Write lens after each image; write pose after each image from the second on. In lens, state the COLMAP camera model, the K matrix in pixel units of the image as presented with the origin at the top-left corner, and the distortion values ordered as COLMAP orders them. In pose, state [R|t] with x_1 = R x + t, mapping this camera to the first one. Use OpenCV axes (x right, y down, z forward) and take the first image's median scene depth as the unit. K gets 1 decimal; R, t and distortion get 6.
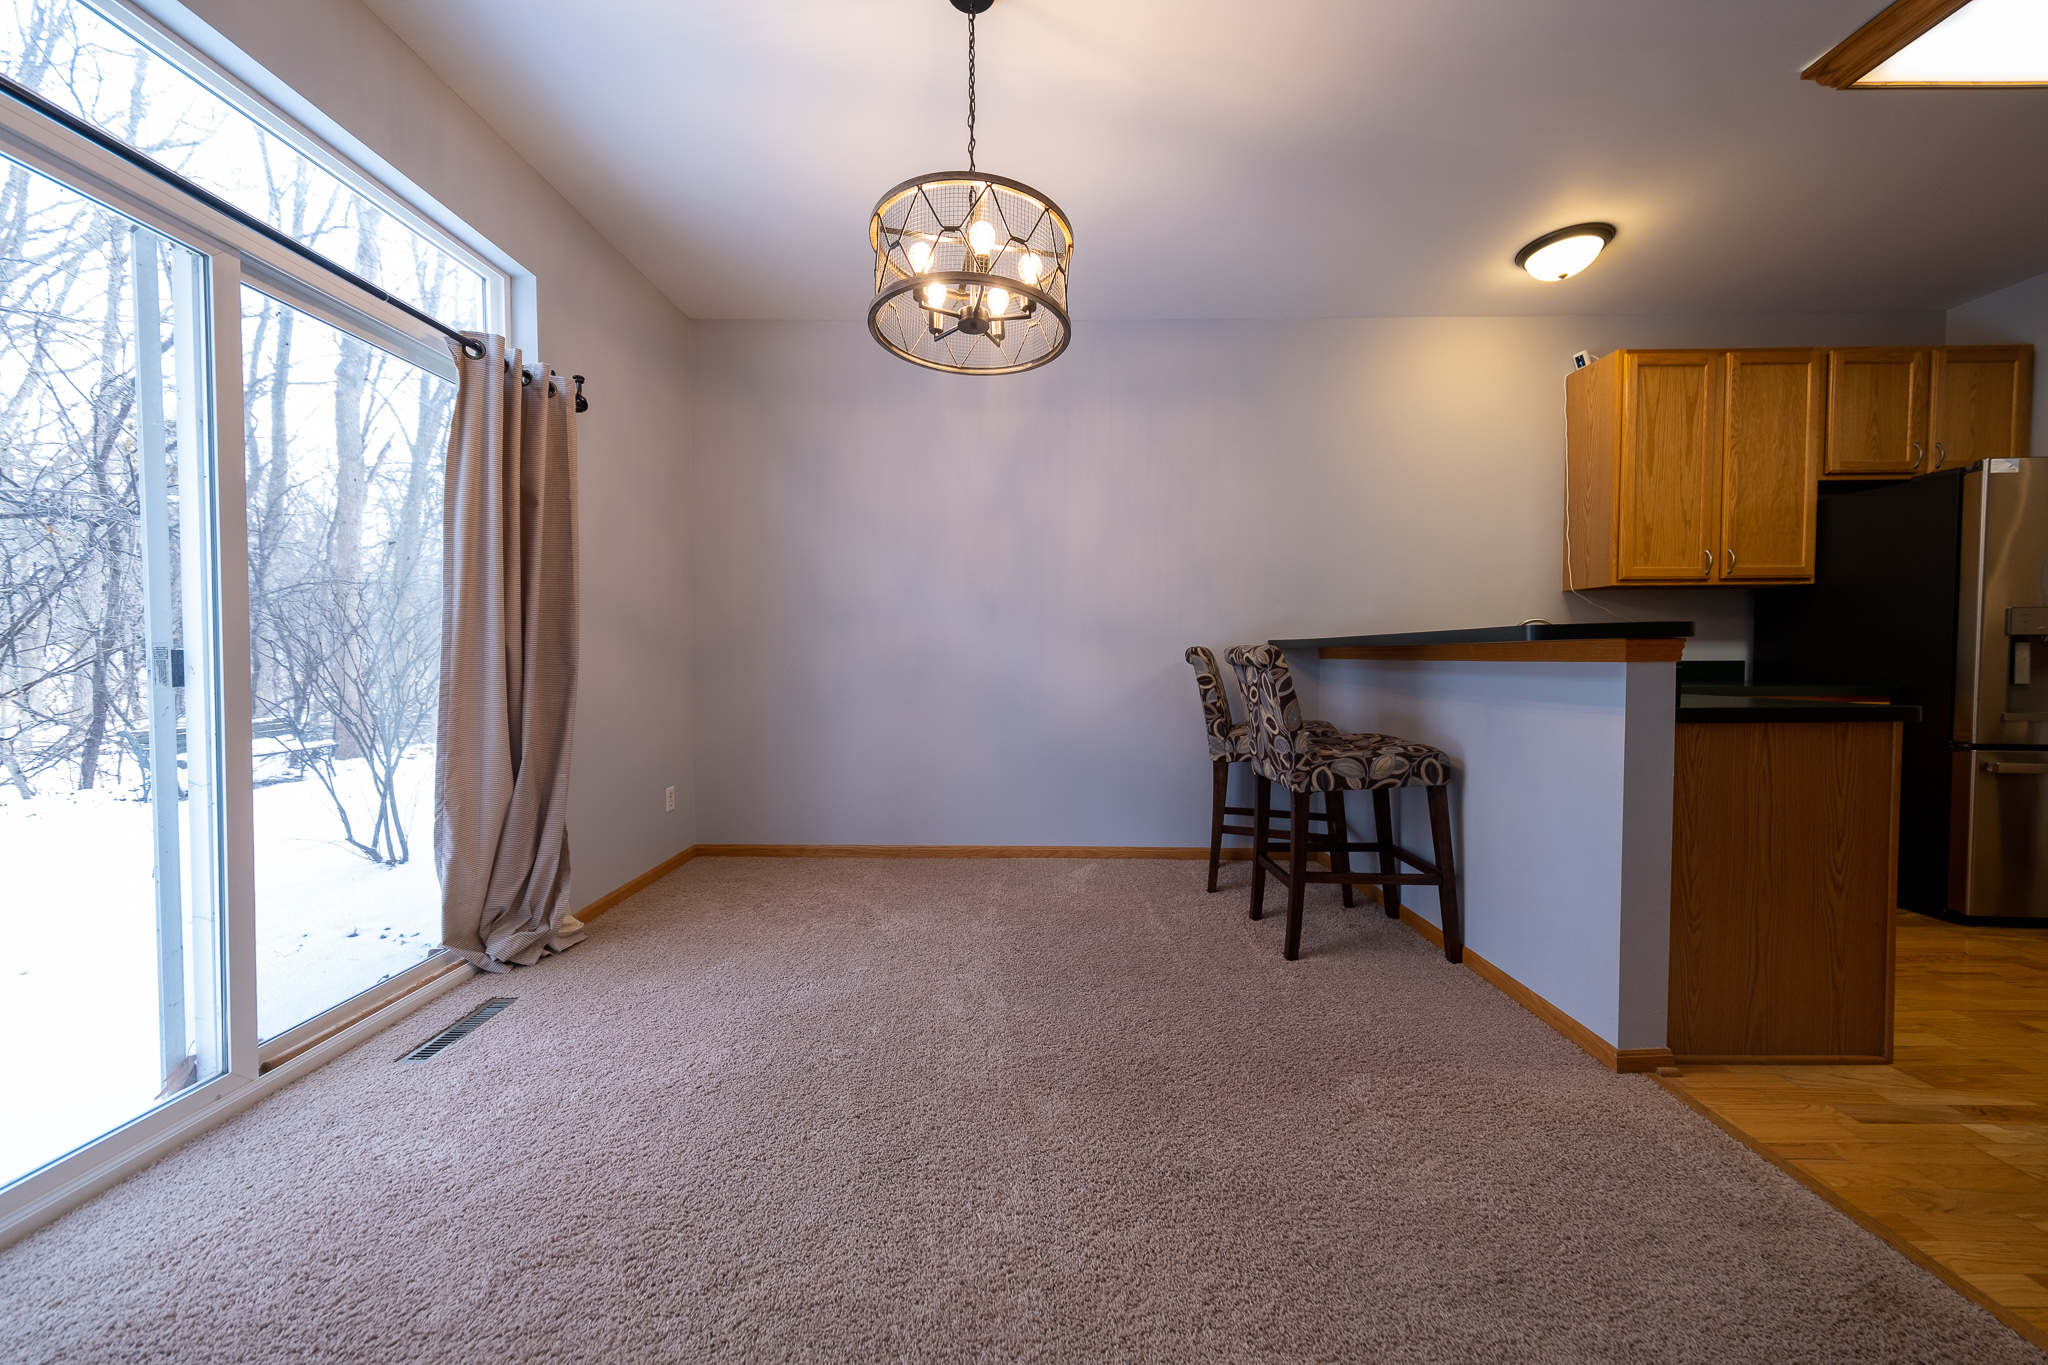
lens RADIAL K [[713.1, 0, 1015.6], [0, 713.1, 674.7], [0, 0, 1]] dist [0.001539, -0.000005]
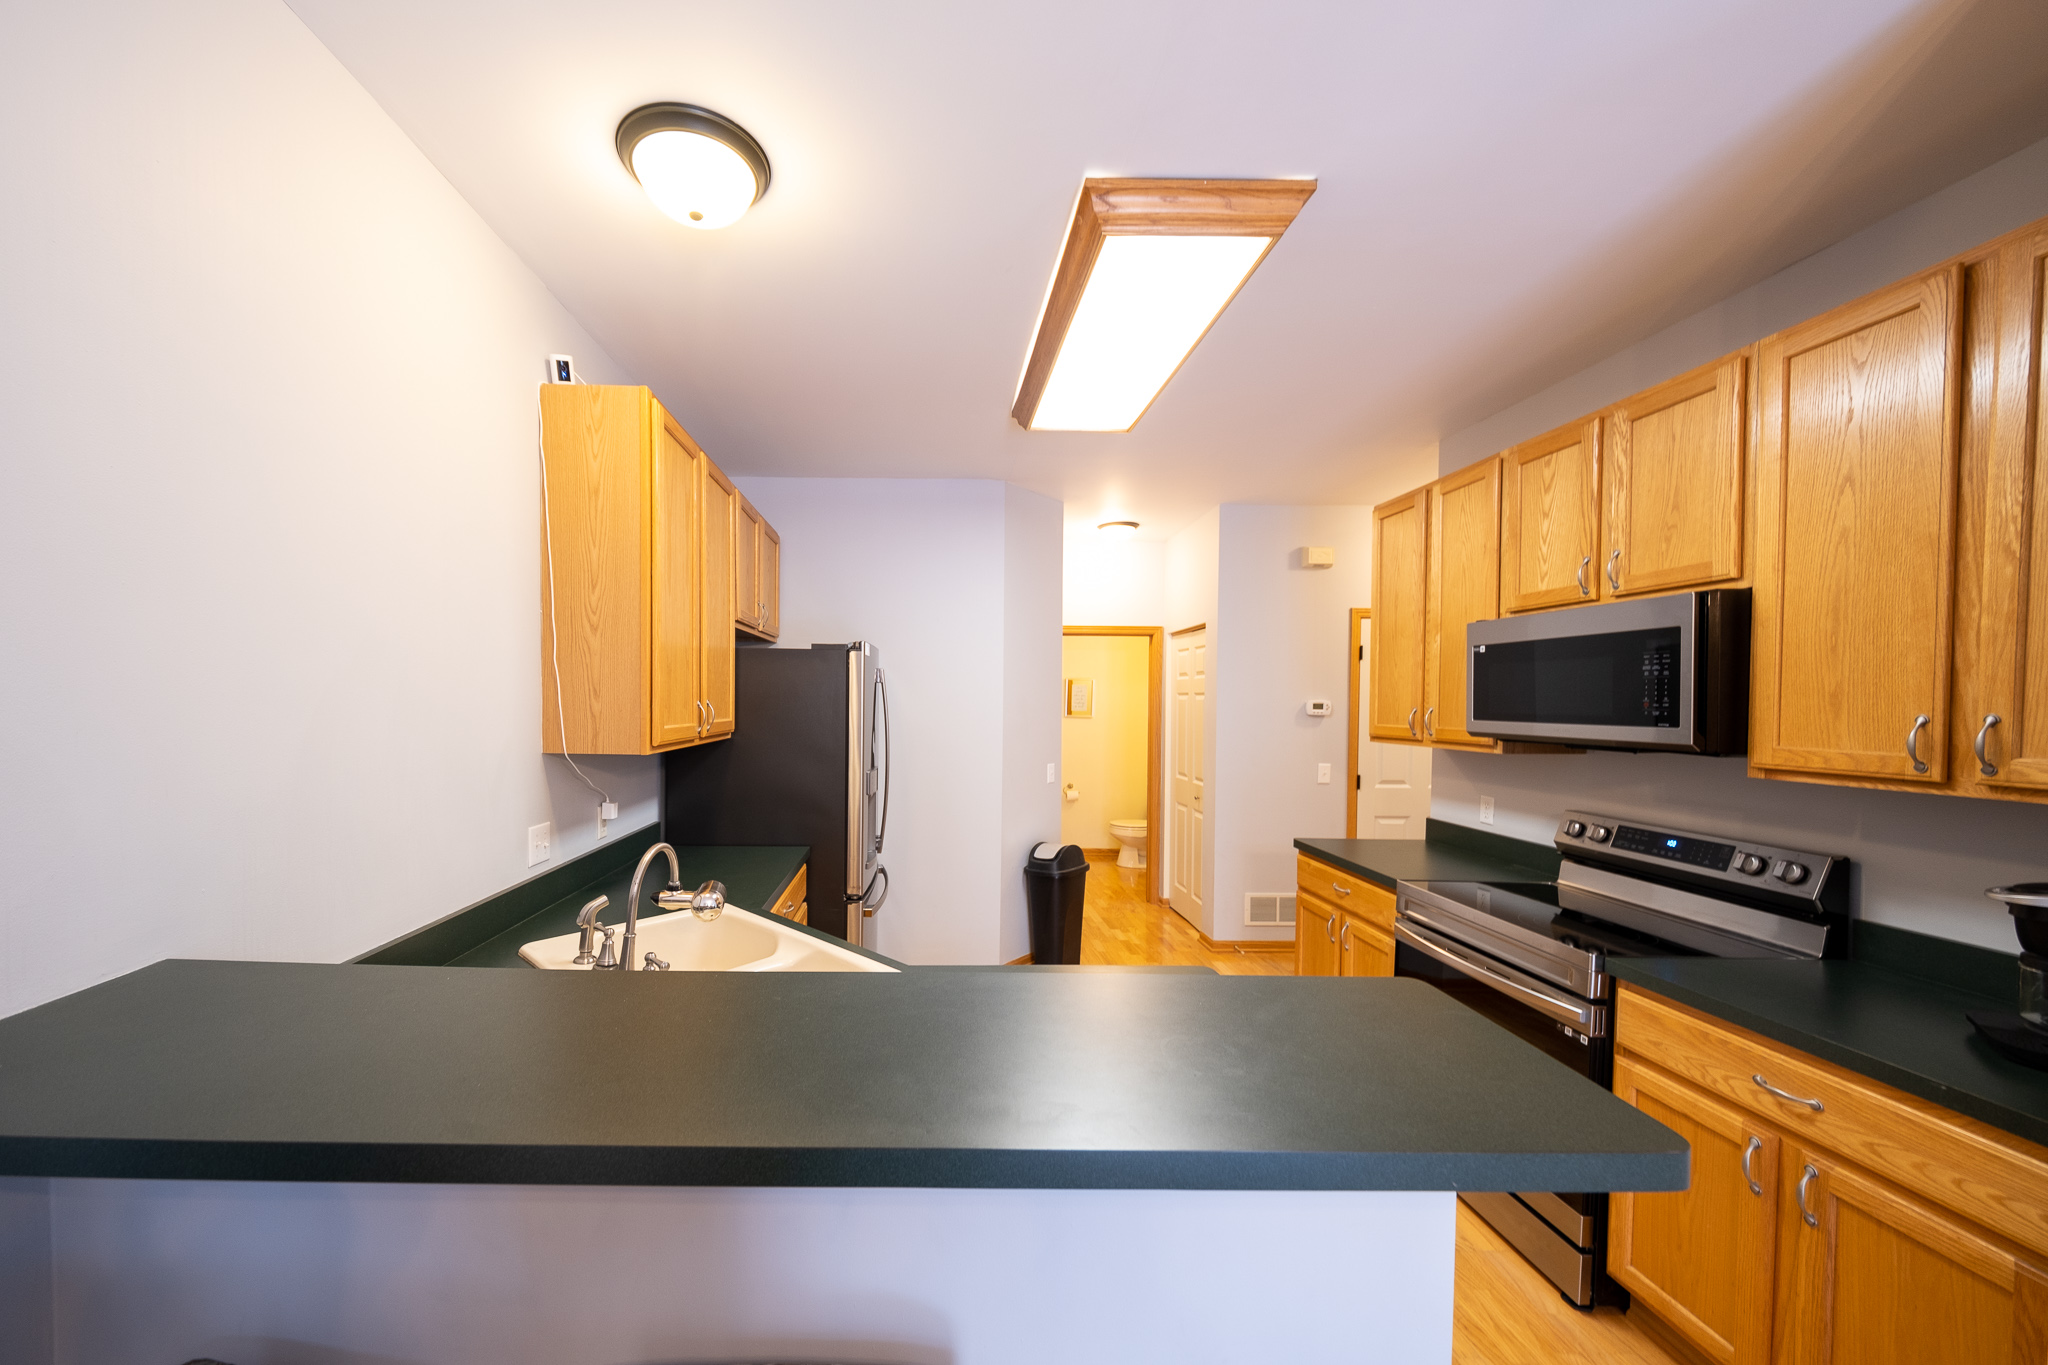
lens RADIAL K [[713.1, 0, 937.9], [0, 713.1, 720.2], [0, 0, 1]] dist [0.001539, -0.000005]
pose [[-0.037923, -0.027043, 0.998915, 0.230060], [0.016579, 0.999479, 0.027688, -0.206870], [-0.999143, 0.017611, -0.037454, 0.930245]]
